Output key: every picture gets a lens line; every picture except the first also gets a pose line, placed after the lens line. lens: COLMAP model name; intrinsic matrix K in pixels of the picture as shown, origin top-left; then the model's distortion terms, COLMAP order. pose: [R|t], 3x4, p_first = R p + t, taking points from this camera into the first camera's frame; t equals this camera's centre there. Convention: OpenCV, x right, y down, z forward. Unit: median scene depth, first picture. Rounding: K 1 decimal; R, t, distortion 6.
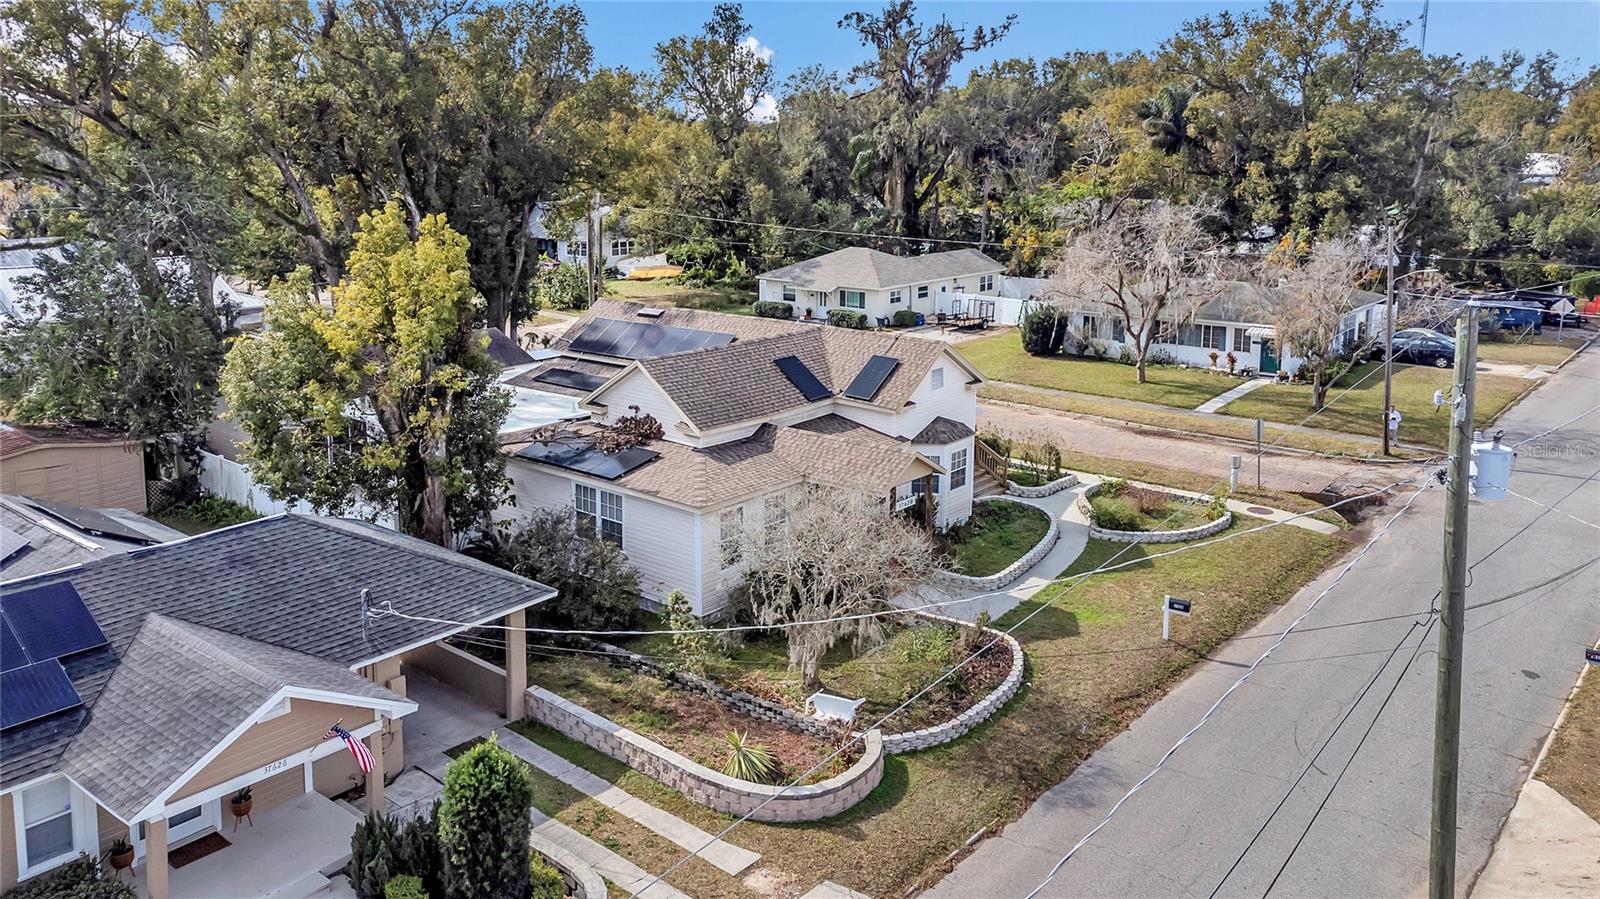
lens RADIAL K [[1248.9, 0, 835.6], [0, 1248.9, 321.6], [0, 0, 1]] dist [0.047814, -0.001563]
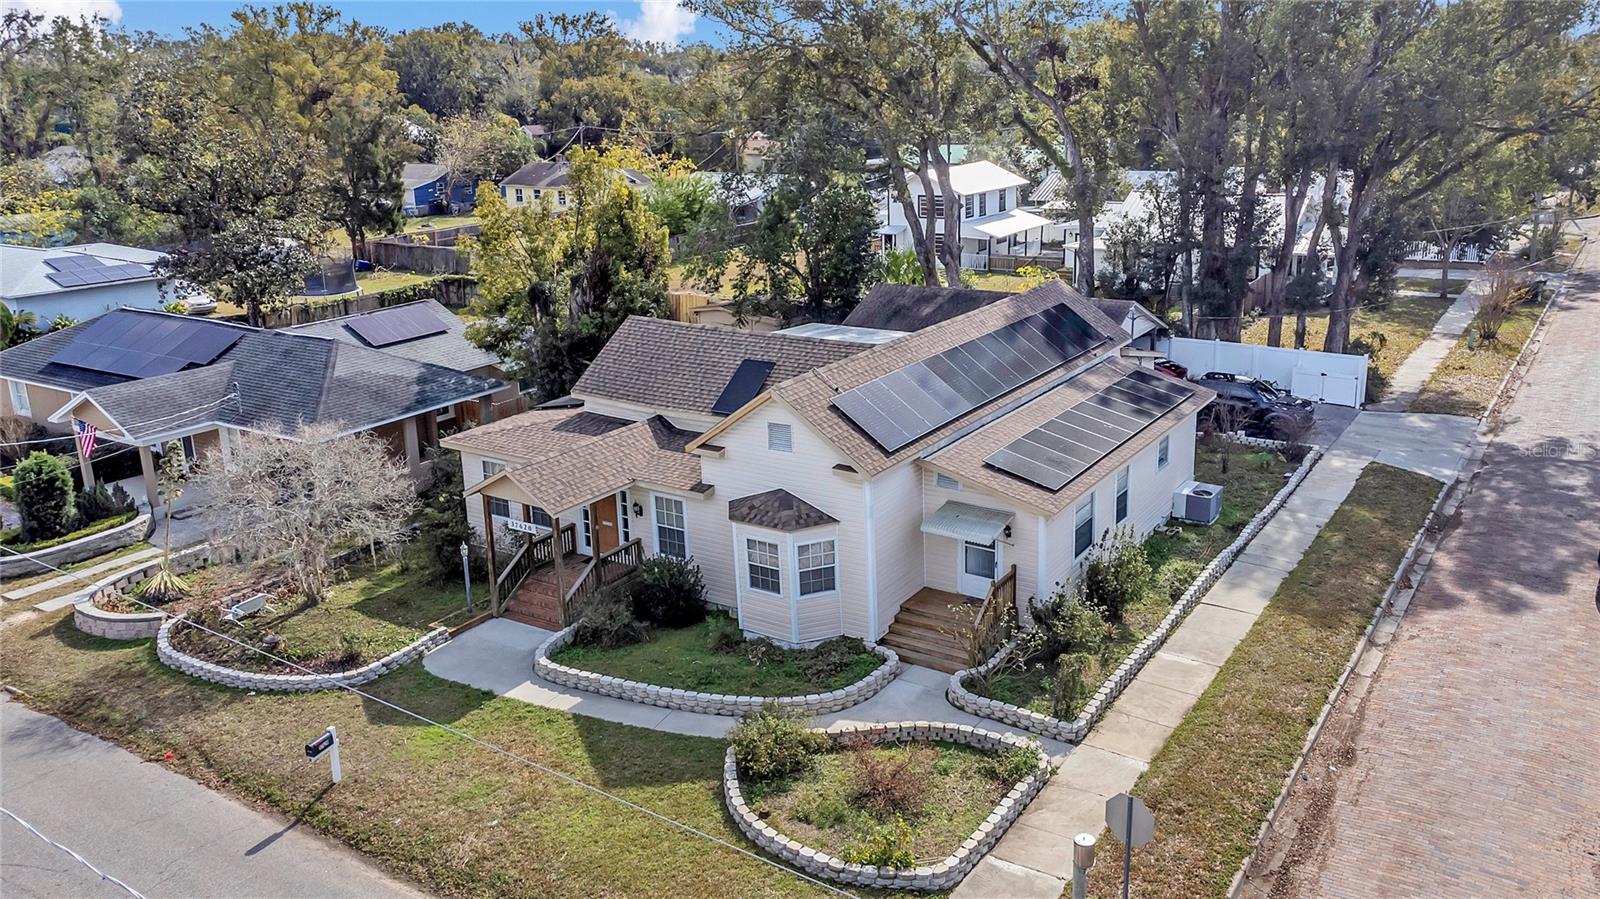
lens RADIAL K [[1255.6, 0, 800.0], [0, 1255.6, 449.5], [0, 0, 1]] dist [0.053109, 0.001960]
pose [[0.097765, 0.273801, -0.956805, 0.909207], [-0.134948, 0.956178, 0.259833, -0.156919], [0.986018, 0.103717, 0.130429, 1.103200]]
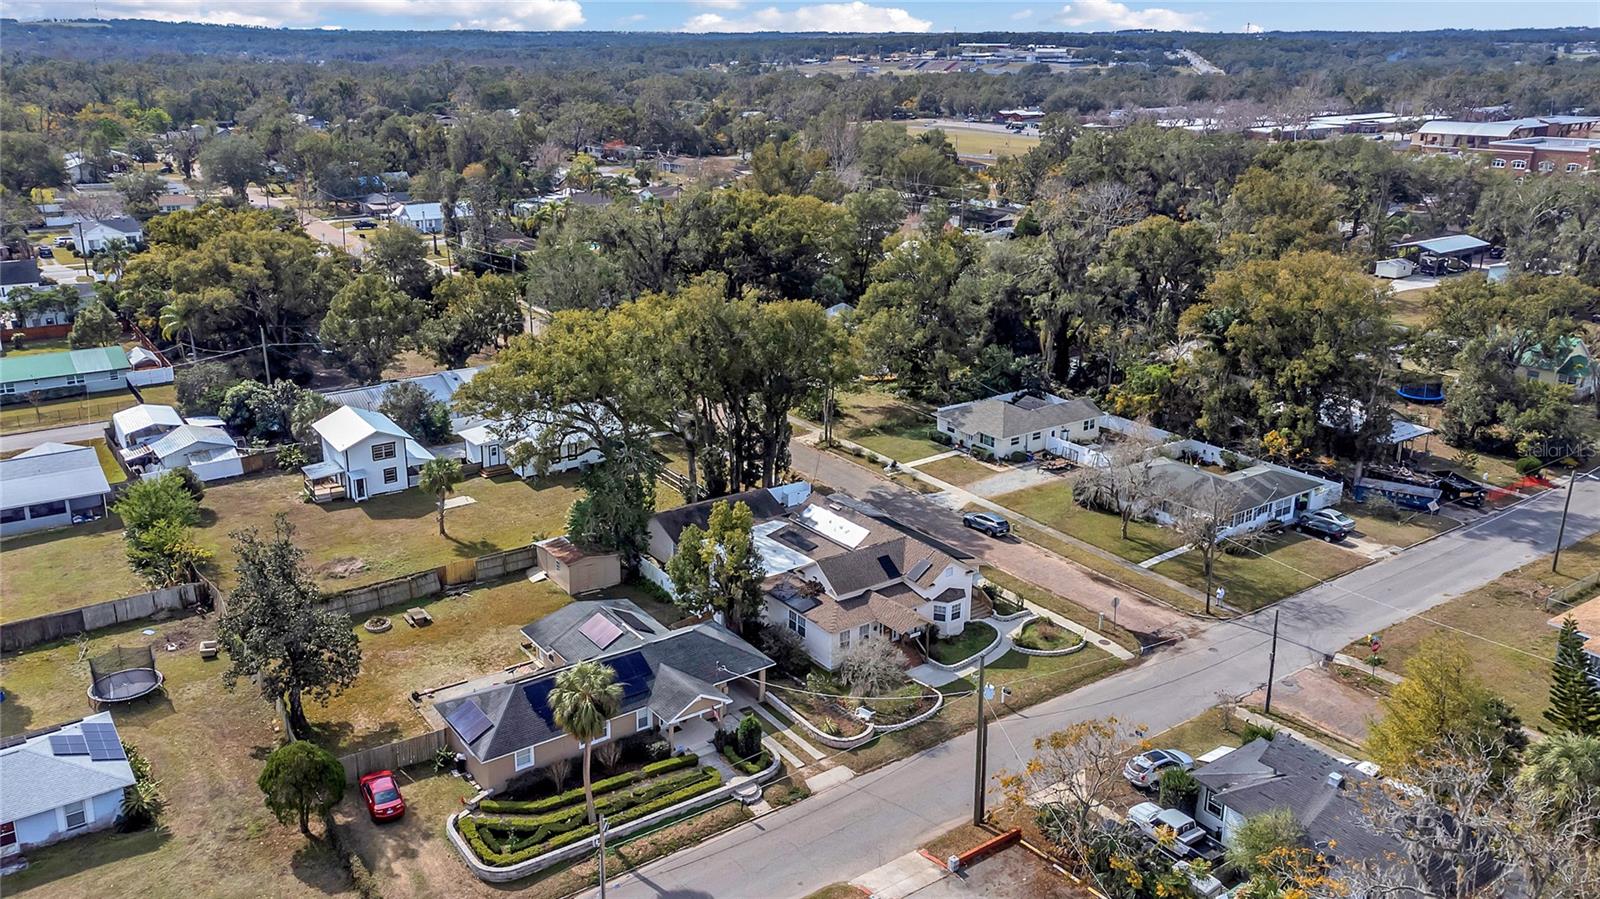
lens RADIAL K [[1255.6, 0, 800.0], [0, 1255.6, 449.5], [0, 0, 1]] dist [0.053109, 0.001960]
pose [[0.967464, 0.088839, -0.236900, 0.414362], [-0.050941, 0.985548, 0.161555, -0.643448], [0.247829, -0.144231, 0.958008, -1.481582]]
